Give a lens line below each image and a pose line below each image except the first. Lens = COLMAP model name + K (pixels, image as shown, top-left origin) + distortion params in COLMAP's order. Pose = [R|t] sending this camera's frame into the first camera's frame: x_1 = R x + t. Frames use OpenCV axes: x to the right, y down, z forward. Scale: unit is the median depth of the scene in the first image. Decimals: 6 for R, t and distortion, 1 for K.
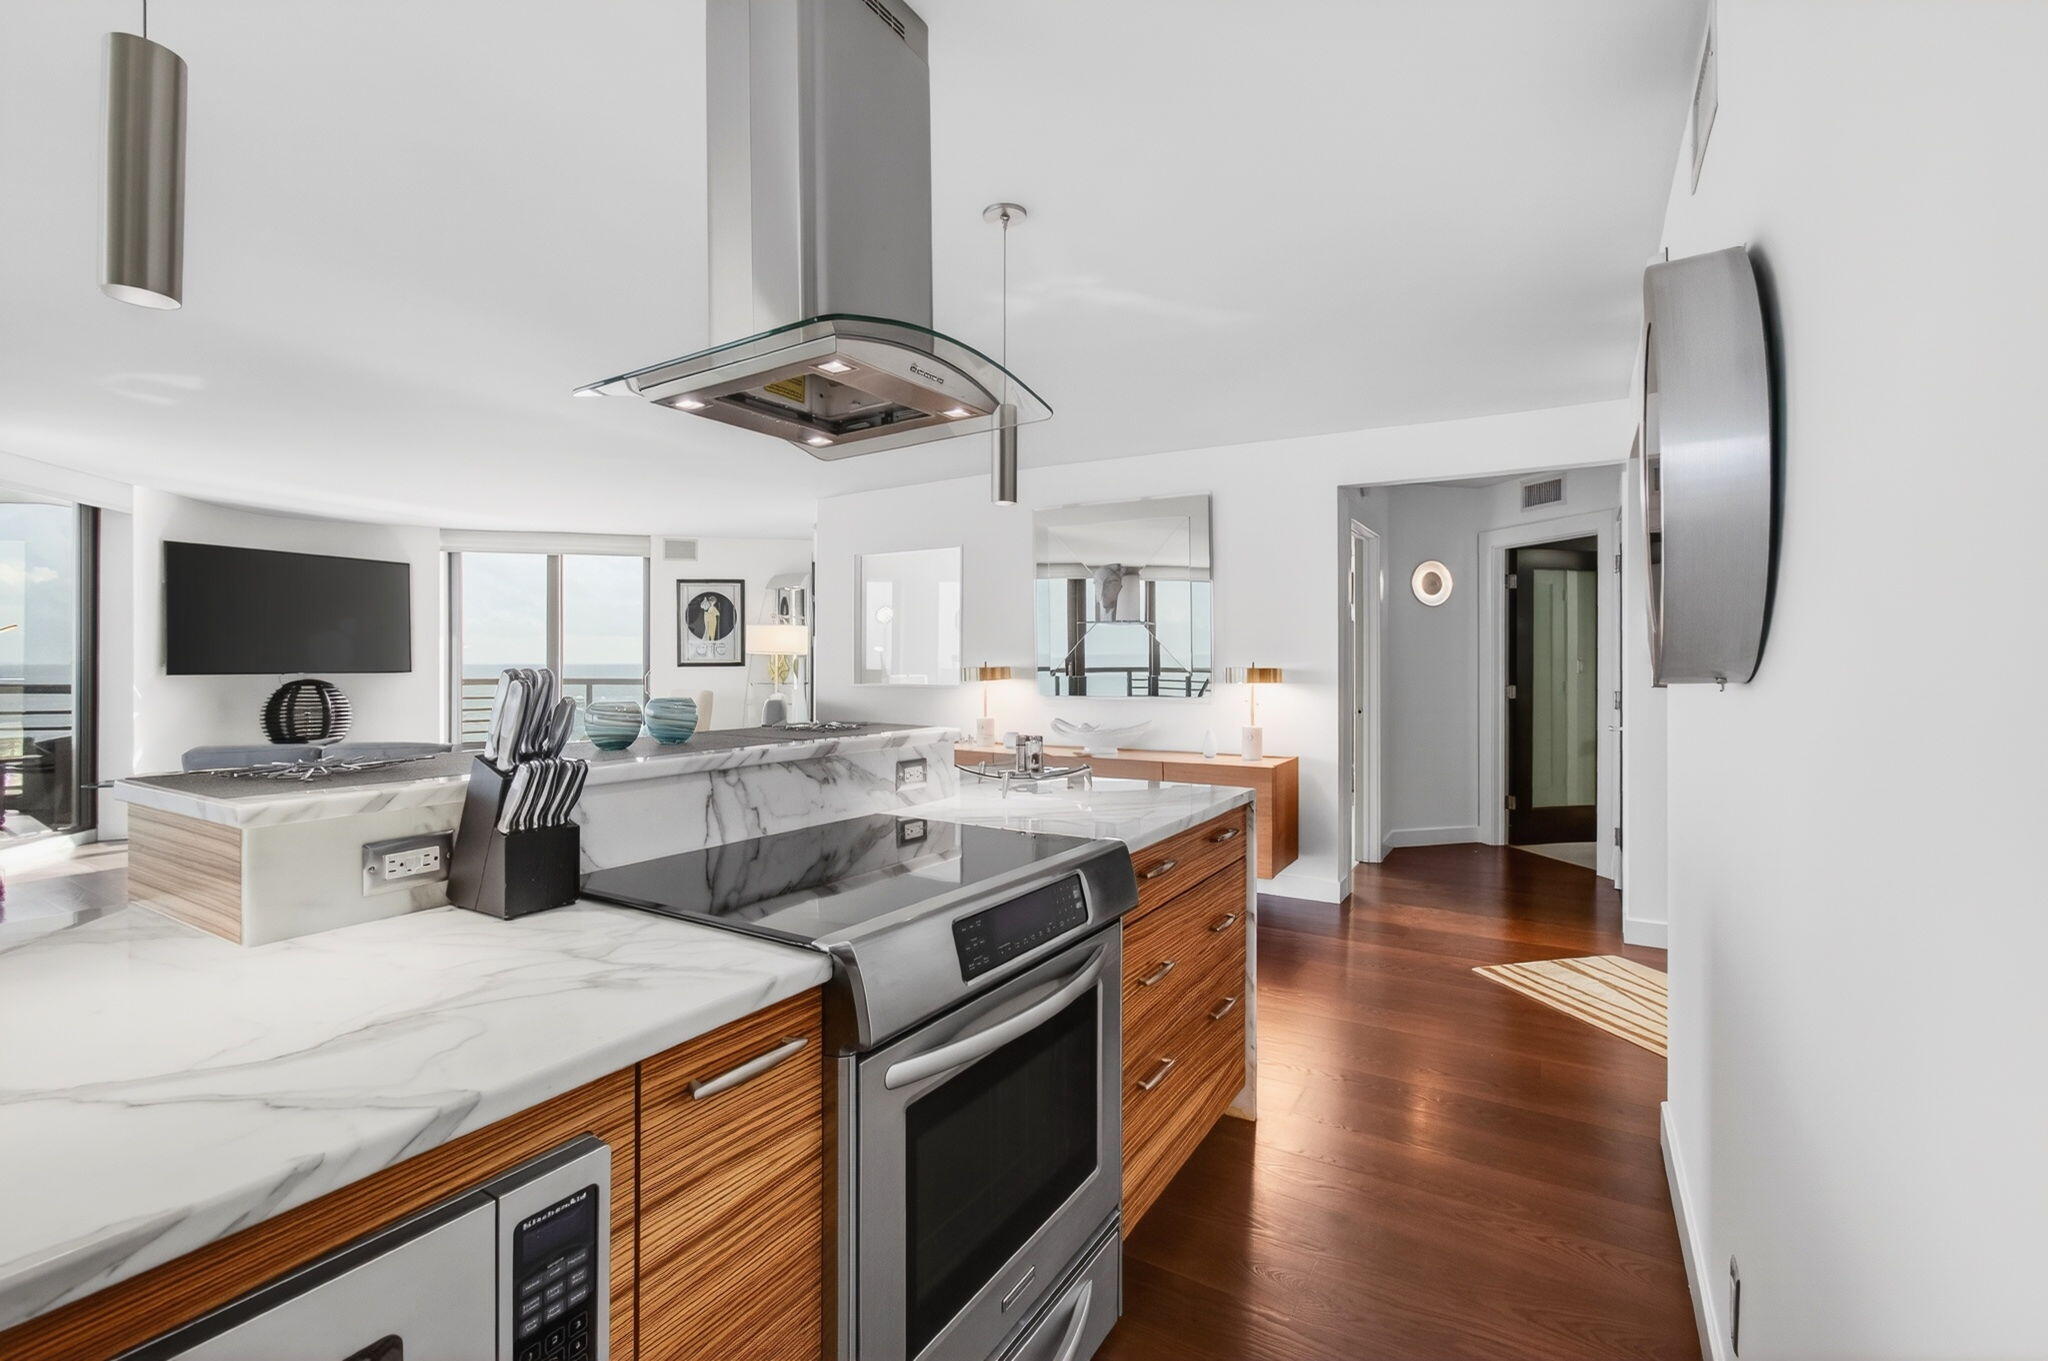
lens RADIAL K [[916.5, 0, 1032.7], [0, 916.5, 657.0], [0, 0, 1]] dist [0.032710, -0.000079]
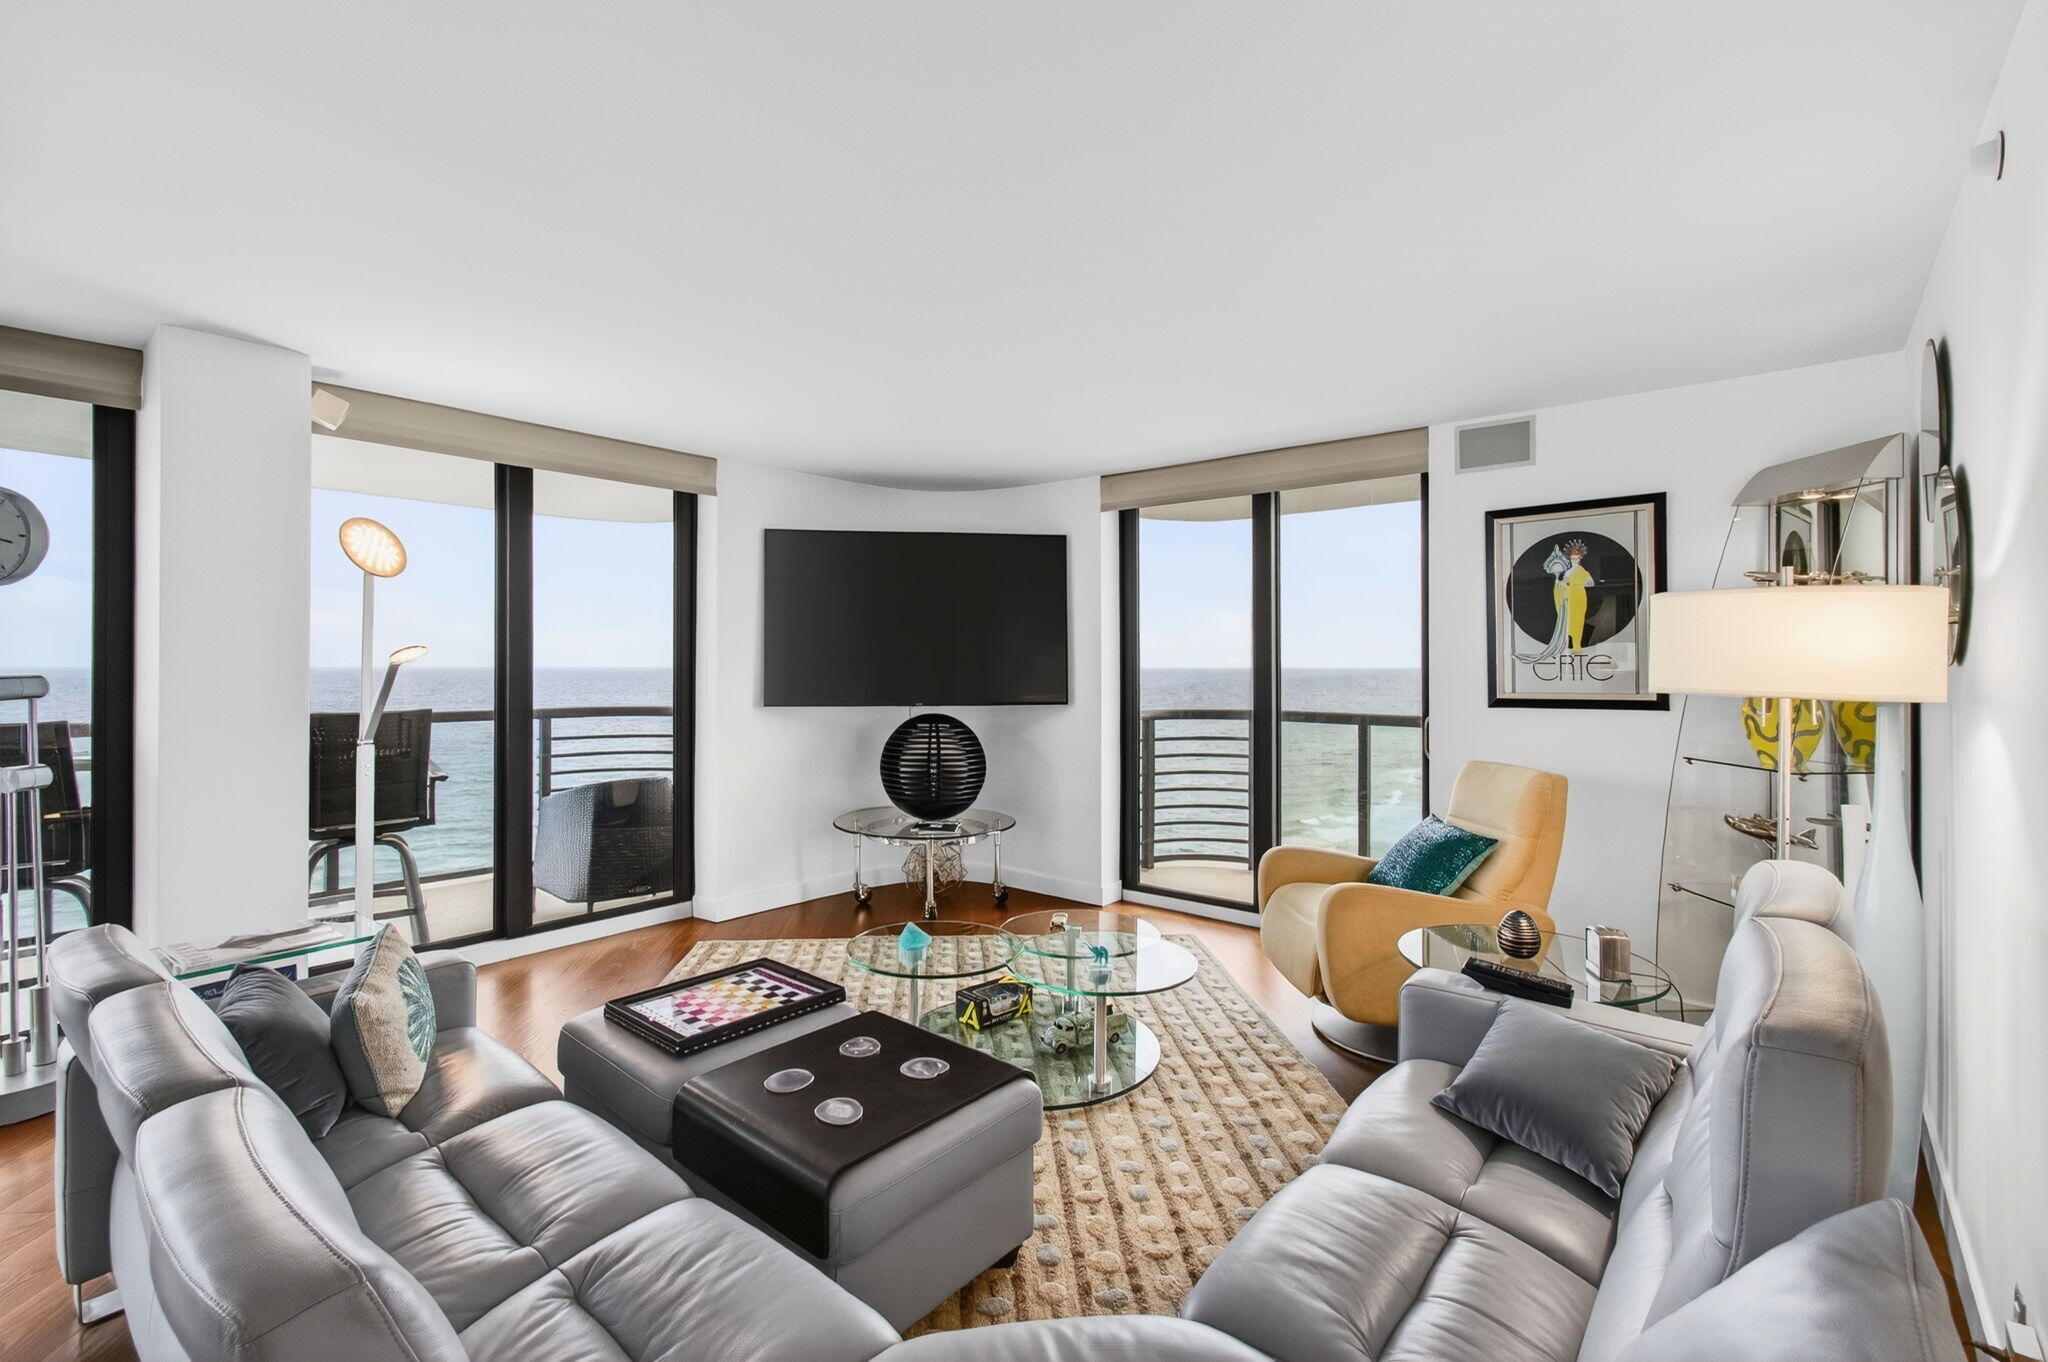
lens RADIAL K [[916.5, 0, 1032.7], [0, 916.5, 657.5], [0, 0, 1]] dist [0.032710, -0.000079]
pose [[0.581767, -0.001973, -0.813353, -0.152816], [0.005761, 0.999982, 0.001695, -0.015953], [0.813335, -0.005672, 0.581768, 0.570783]]
